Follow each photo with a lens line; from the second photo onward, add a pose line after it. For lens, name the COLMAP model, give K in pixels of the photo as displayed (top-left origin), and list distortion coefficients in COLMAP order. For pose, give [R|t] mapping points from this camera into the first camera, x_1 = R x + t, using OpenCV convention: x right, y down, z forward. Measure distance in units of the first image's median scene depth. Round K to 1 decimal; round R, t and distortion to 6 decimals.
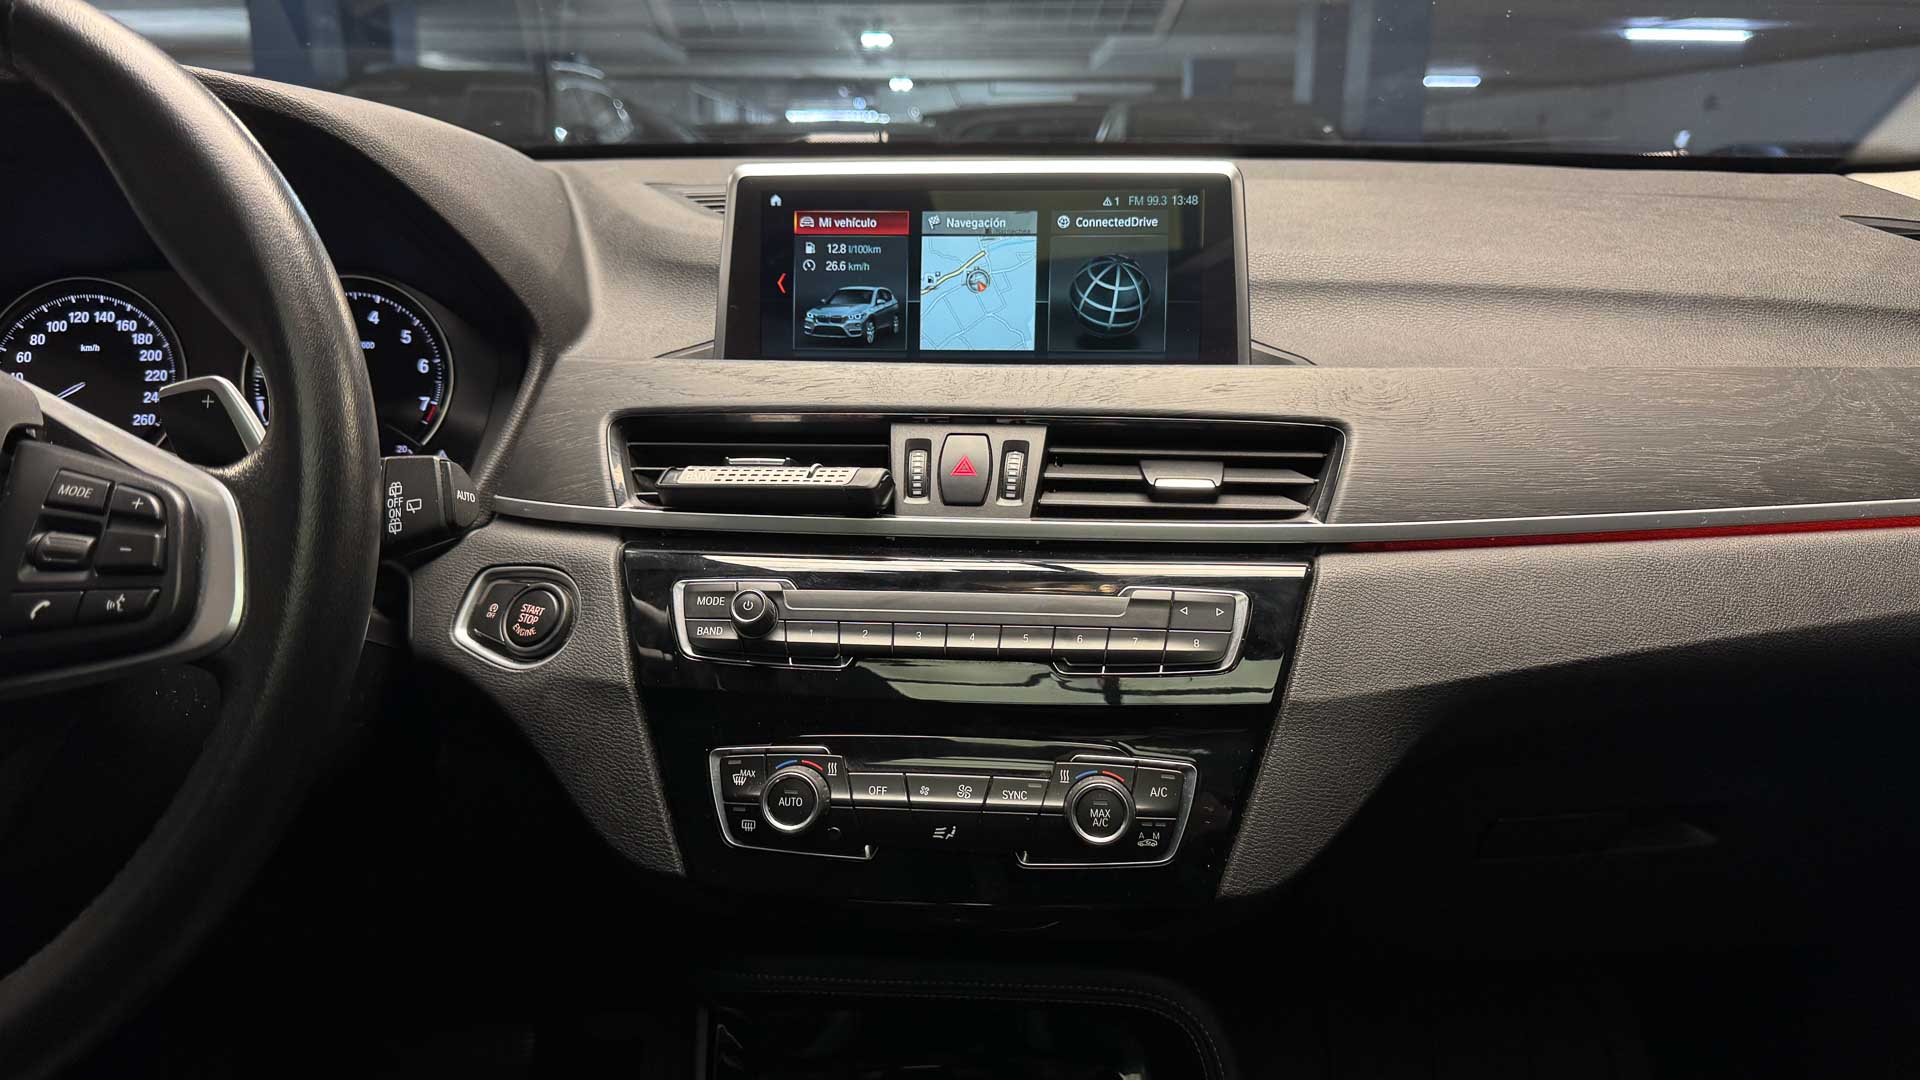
lens RADIAL K [[1383.1, 0, 951.9], [0, 1383.1, 586.7], [0, 0, 1]] dist [0.082628, -0.120377]
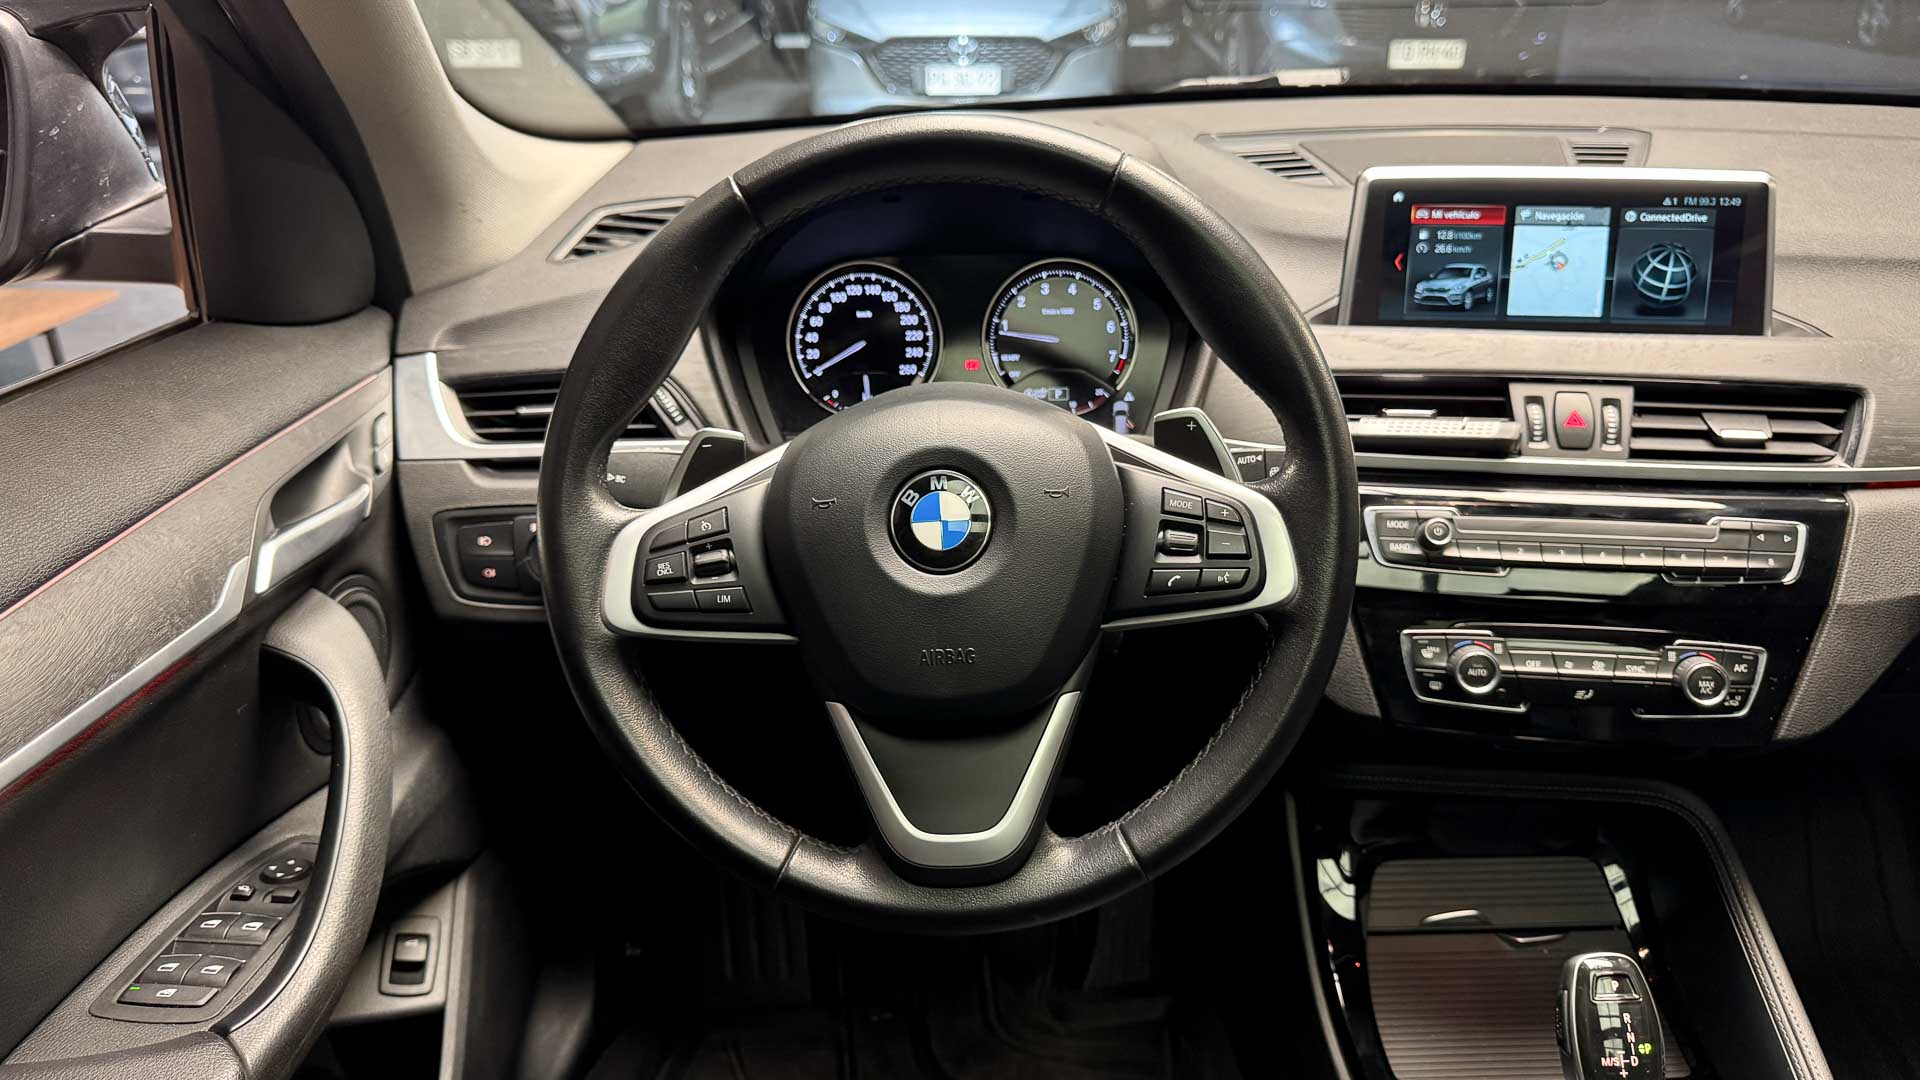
lens RADIAL K [[1356.3, 0, 960.0], [0, 1356.3, 540.0], [0, 0, 1]] dist [0.135588, -0.300710]
pose [[0.999016, 0.007018, -0.043797, -0.513388], [-0.000691, 0.989747, 0.142833, -0.157664], [0.044350, -0.142662, 0.988777, -0.346130]]
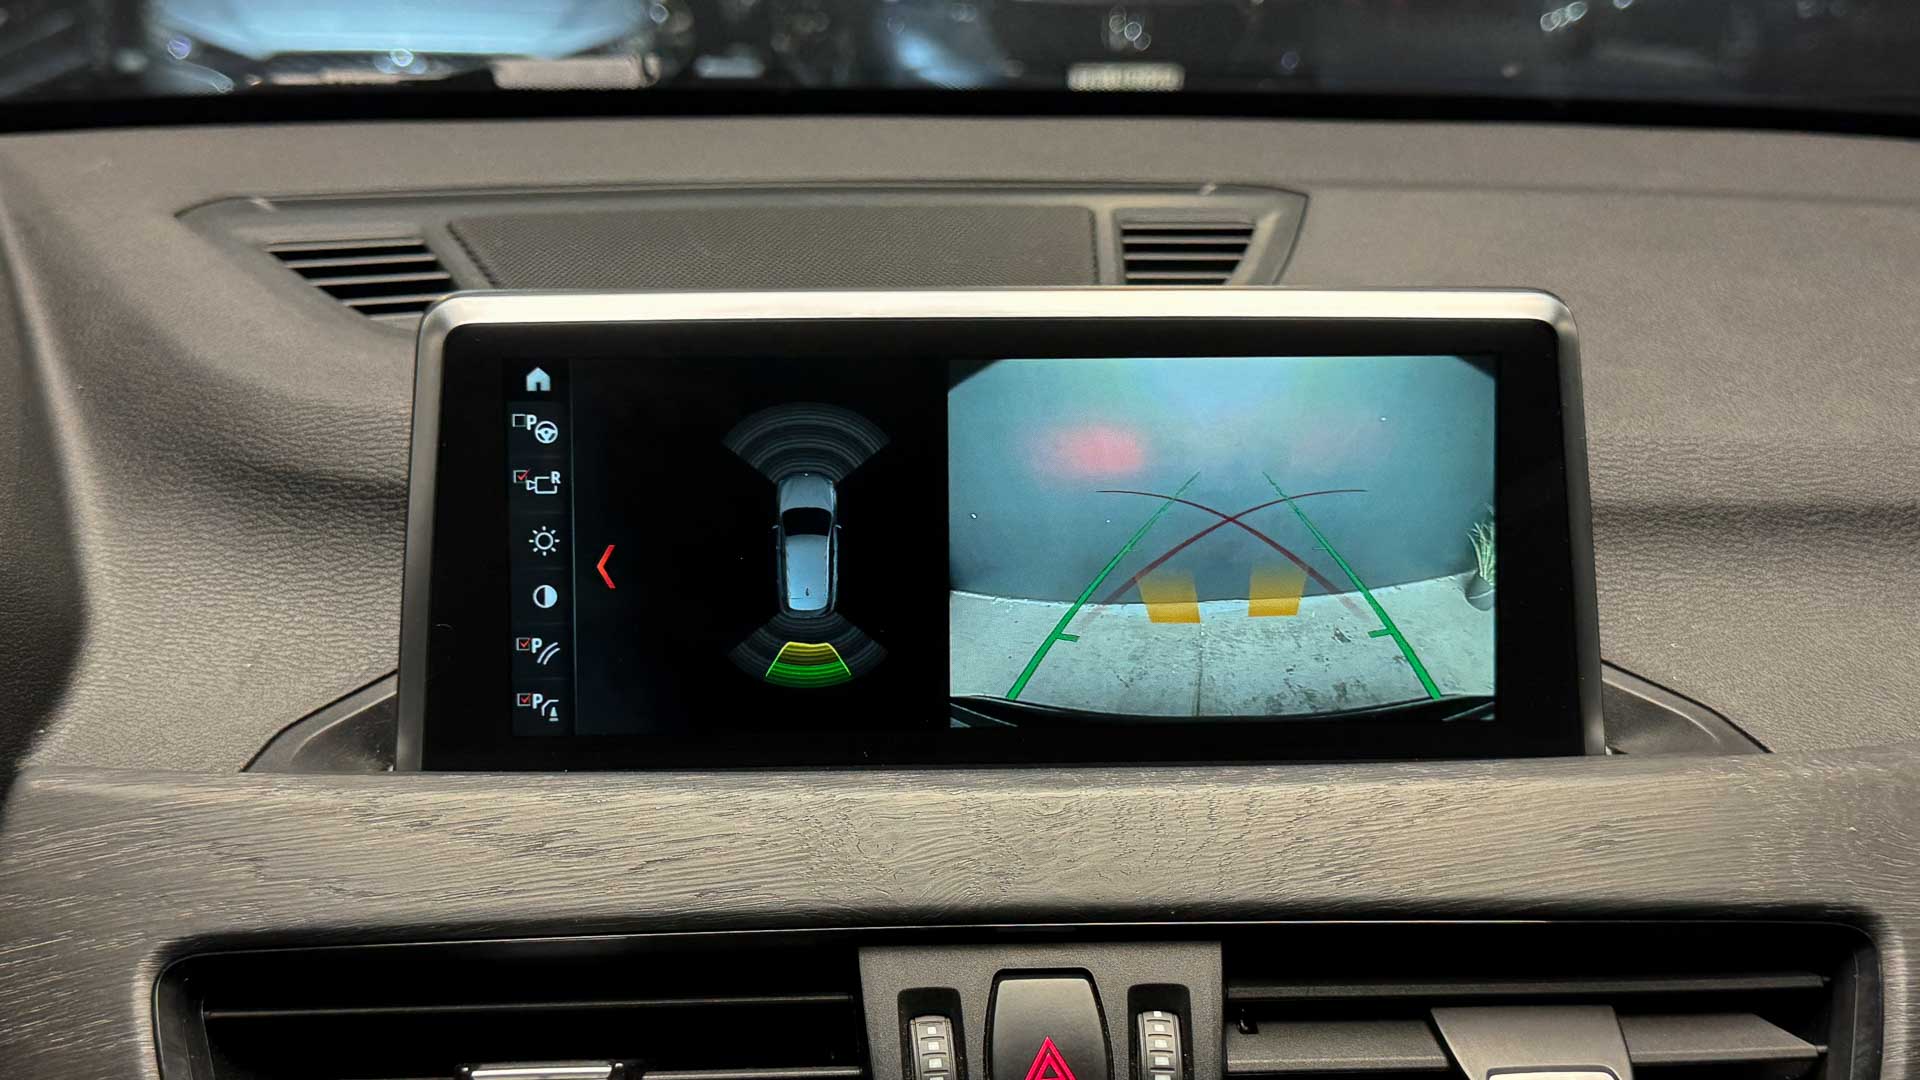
lens RADIAL K [[2116.1, 0, 934.9], [0, 2116.1, 540.5], [0, 0, 1]] dist [0.147799, -0.413994]
pose [[0.987294, -0.033101, 0.155420, -0.118619], [0.031450, 0.999420, 0.013067, -0.252089], [-0.155763, -0.008013, 0.987762, 0.357085]]
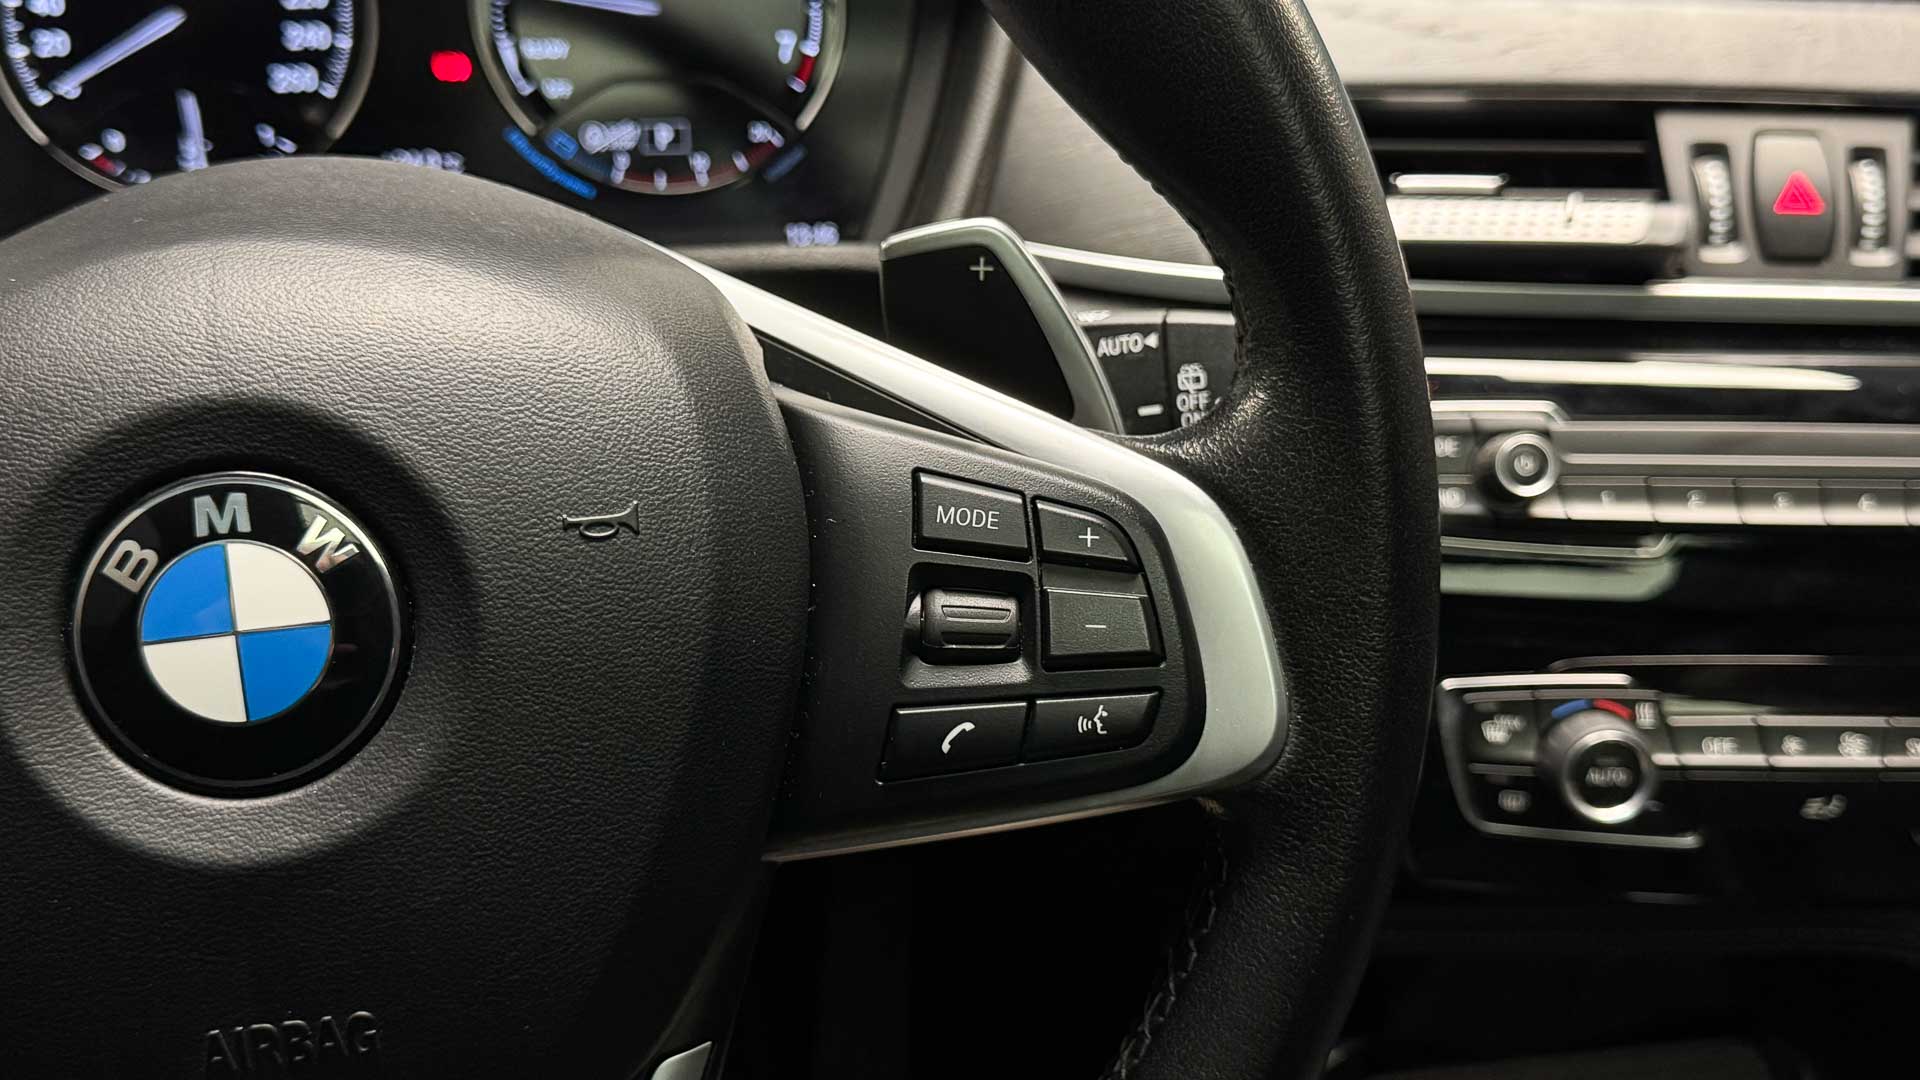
lens RADIAL K [[2116.1, 0, 934.9], [0, 2116.1, 540.5], [0, 0, 1]] dist [0.147799, -0.413994]
pose [[0.992295, -0.030890, 0.119988, -0.472388], [-0.001329, 0.965713, 0.259609, -0.180035], [-0.123894, -0.257768, 0.958231, 0.108716]]
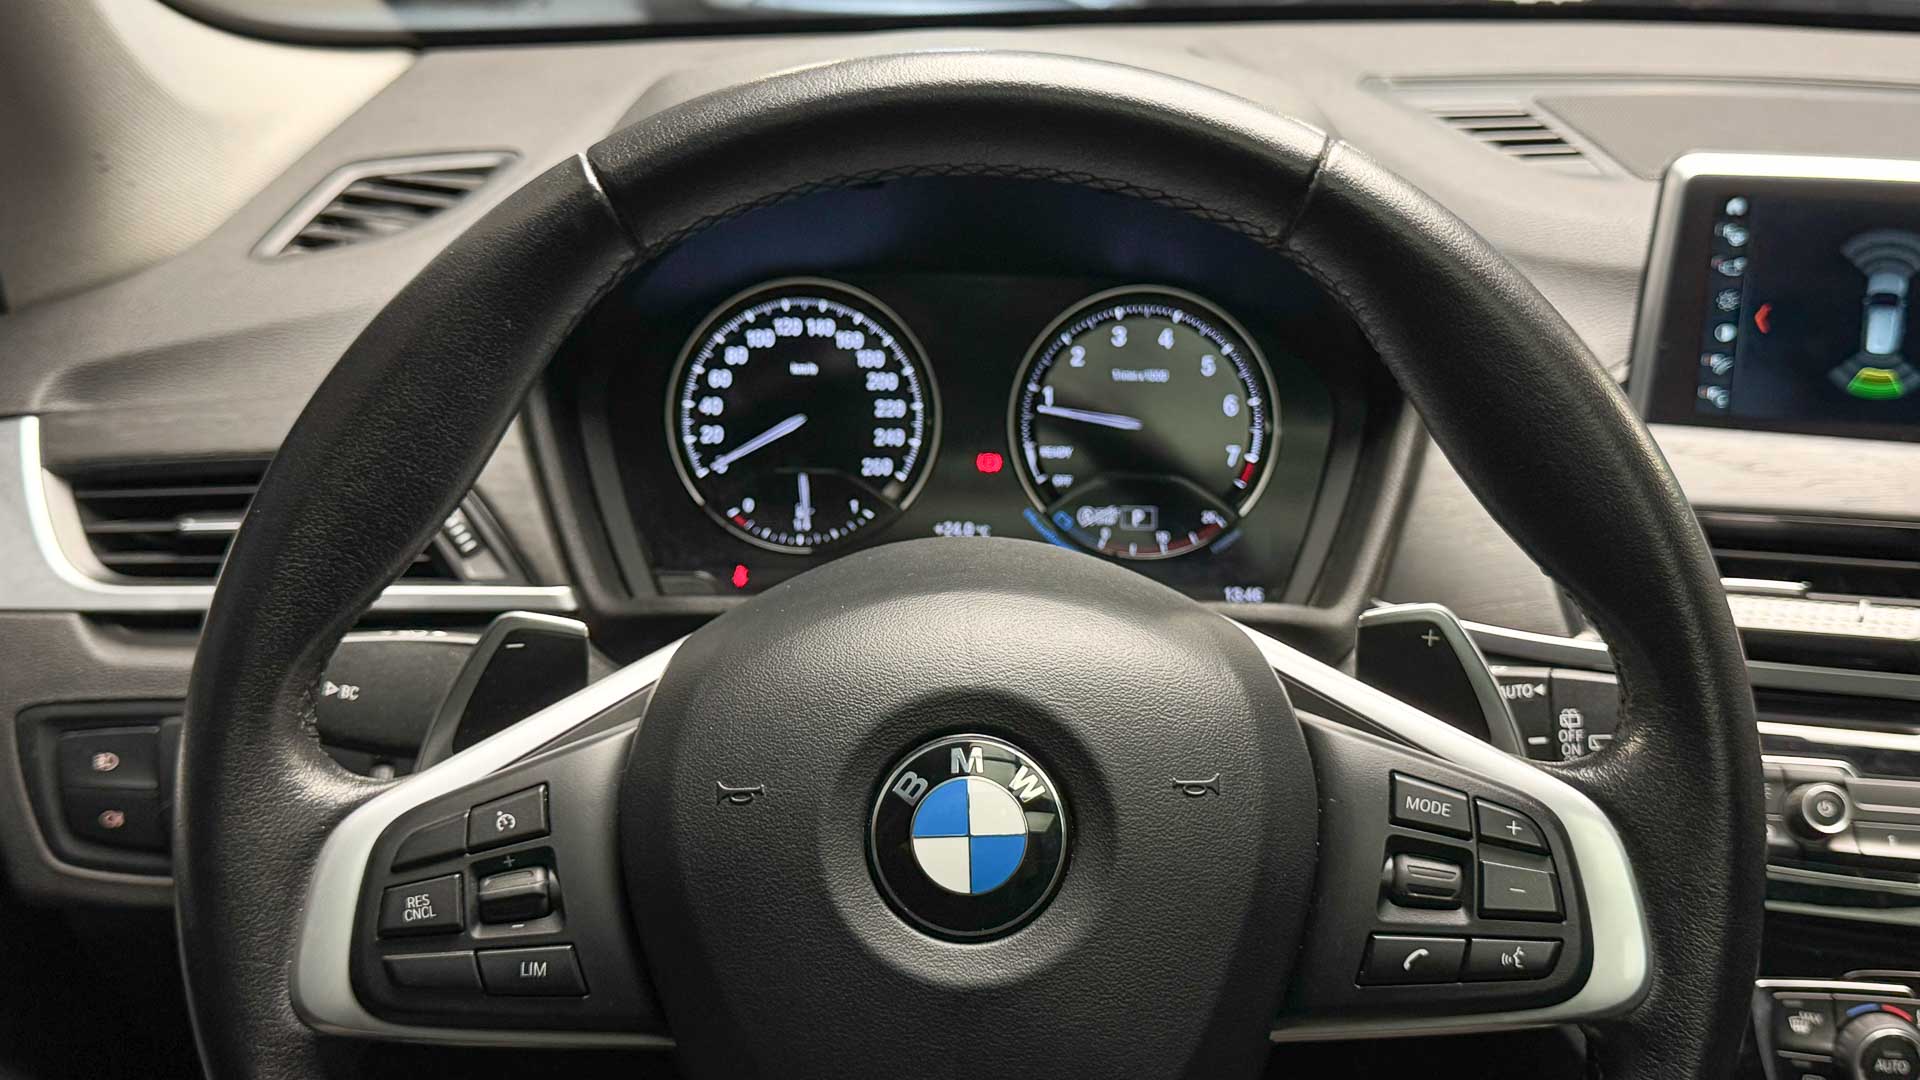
lens RADIAL K [[1974.6, 0, 960.0], [0, 1974.6, 540.0], [0, 0, 1]] dist [0.127406, -0.291753]
pose [[0.999245, 0.037436, -0.010426, -0.568329], [-0.036145, 0.993872, 0.104465, -0.213690], [0.014273, -0.104009, 0.994474, -0.096859]]
